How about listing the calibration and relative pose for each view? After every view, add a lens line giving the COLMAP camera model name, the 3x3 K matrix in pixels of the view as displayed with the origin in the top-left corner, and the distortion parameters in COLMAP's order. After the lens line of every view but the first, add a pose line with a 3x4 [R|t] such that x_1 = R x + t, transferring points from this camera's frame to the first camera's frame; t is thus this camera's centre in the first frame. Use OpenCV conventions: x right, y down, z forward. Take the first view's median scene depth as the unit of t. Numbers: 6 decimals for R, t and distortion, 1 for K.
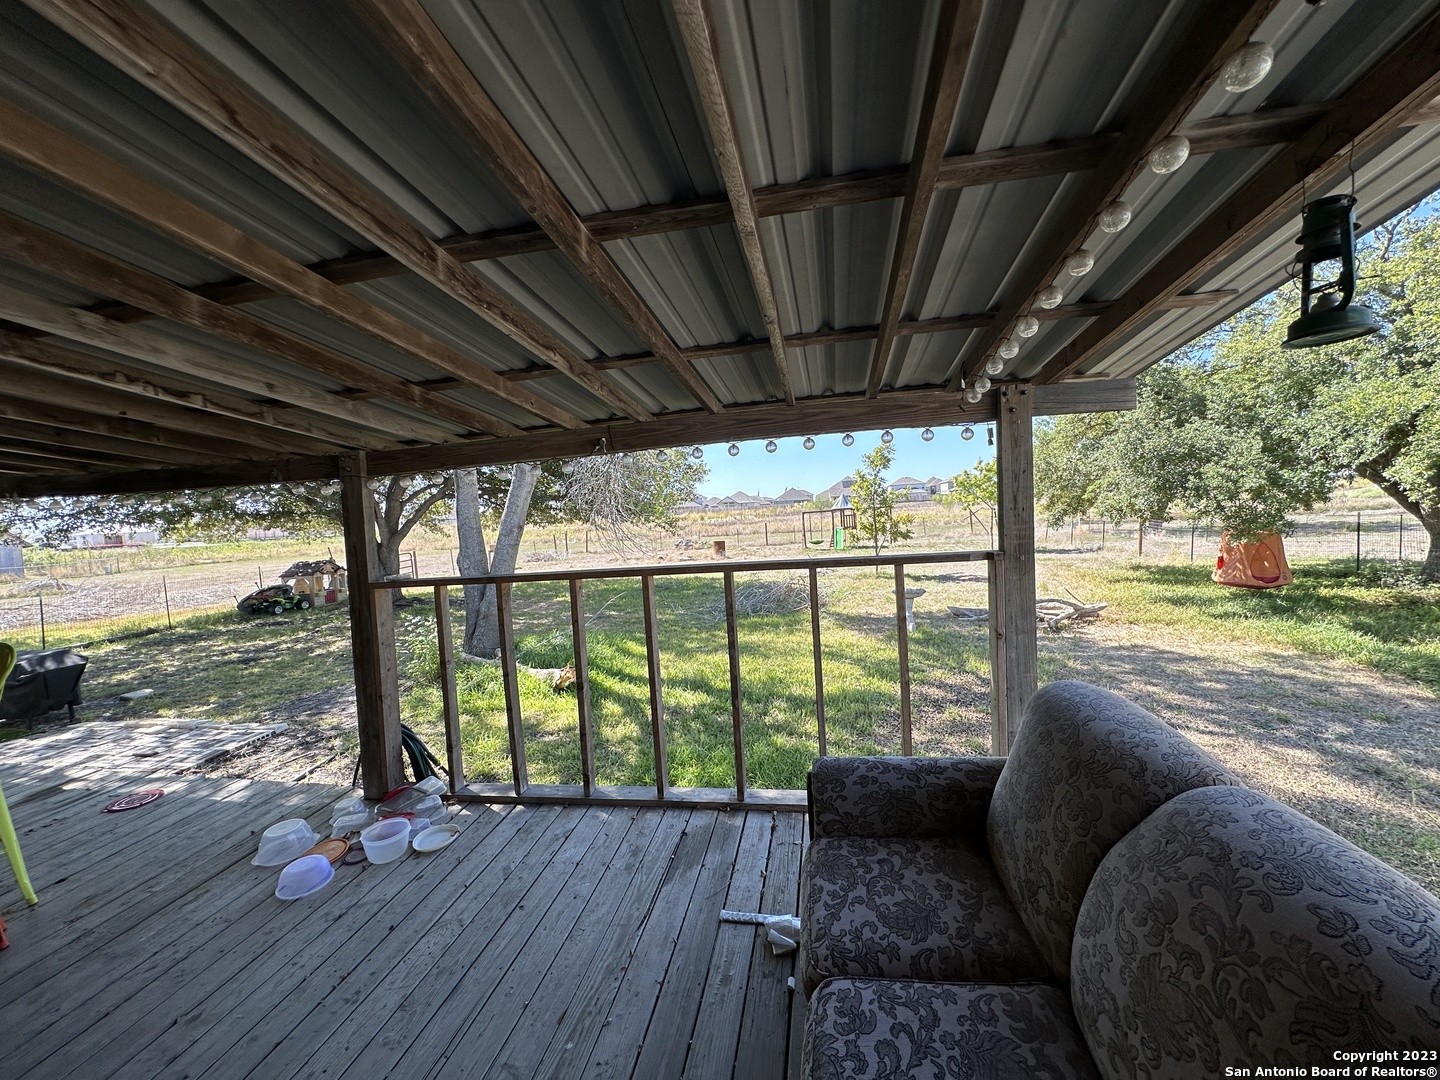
lens RADIAL K [[575.1, 0, 719.0], [0, 575.1, 538.7], [0, 0, 1]] dist [0.000032, 0.000024]
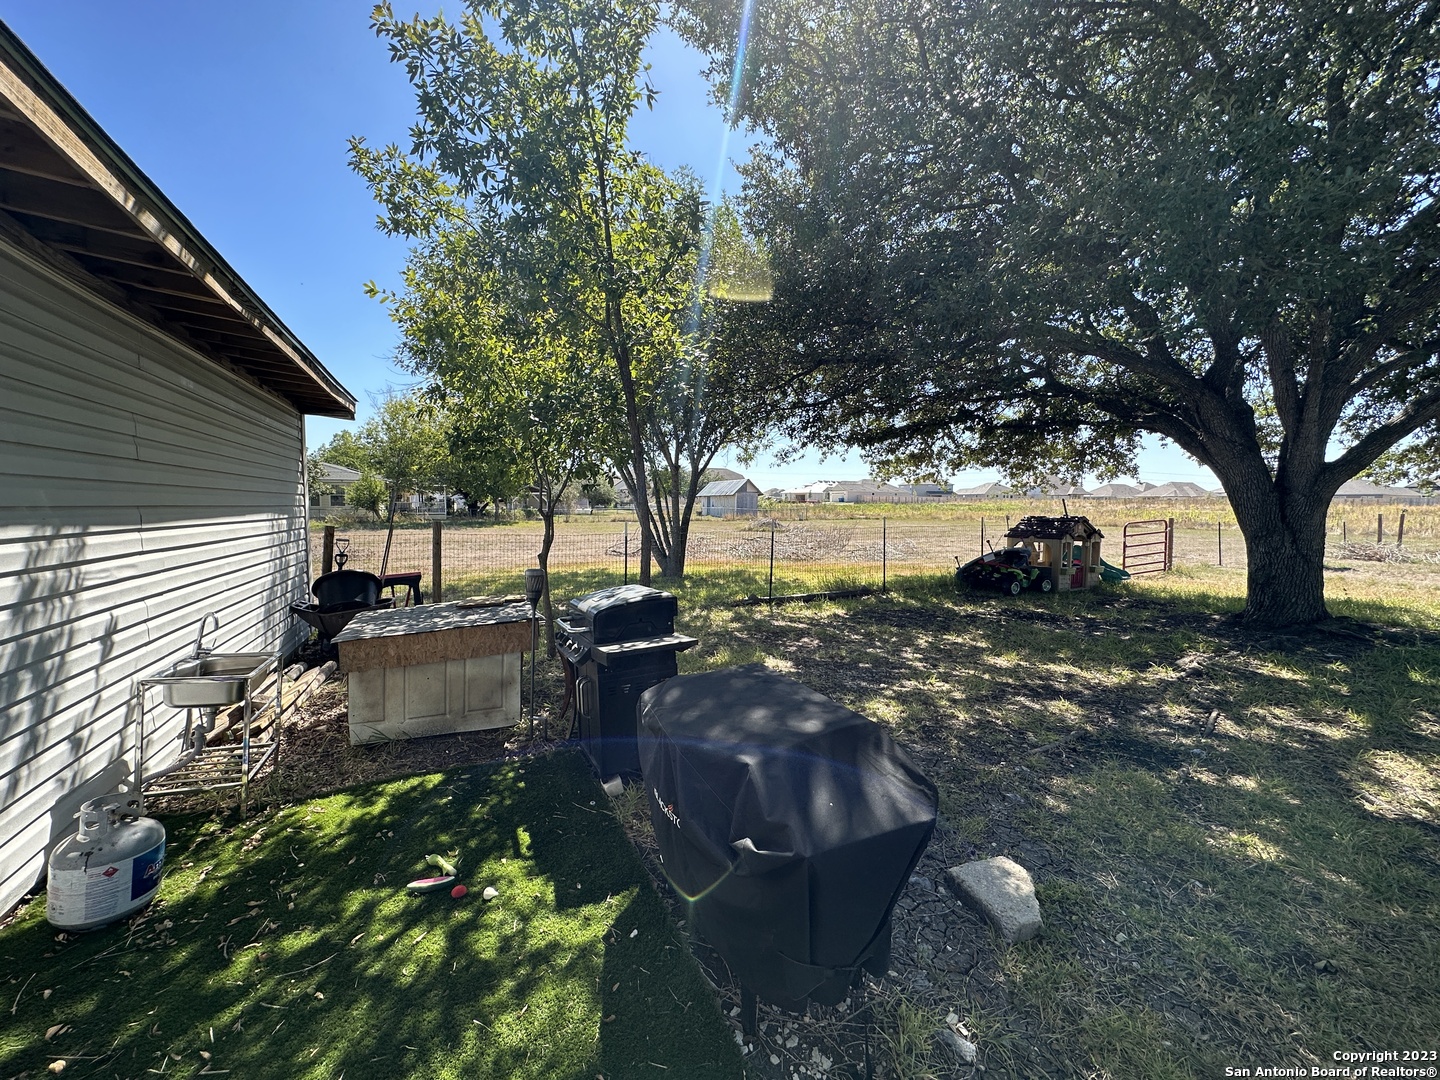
lens RADIAL K [[575.1, 0, 719.0], [0, 575.1, 538.7], [0, 0, 1]] dist [0.000032, 0.000024]
pose [[0.582323, 0.107809, -0.805777, -0.455662], [-0.075834, 0.994050, 0.078195, 0.045900], [0.809413, 0.015570, 0.587034, 0.372635]]
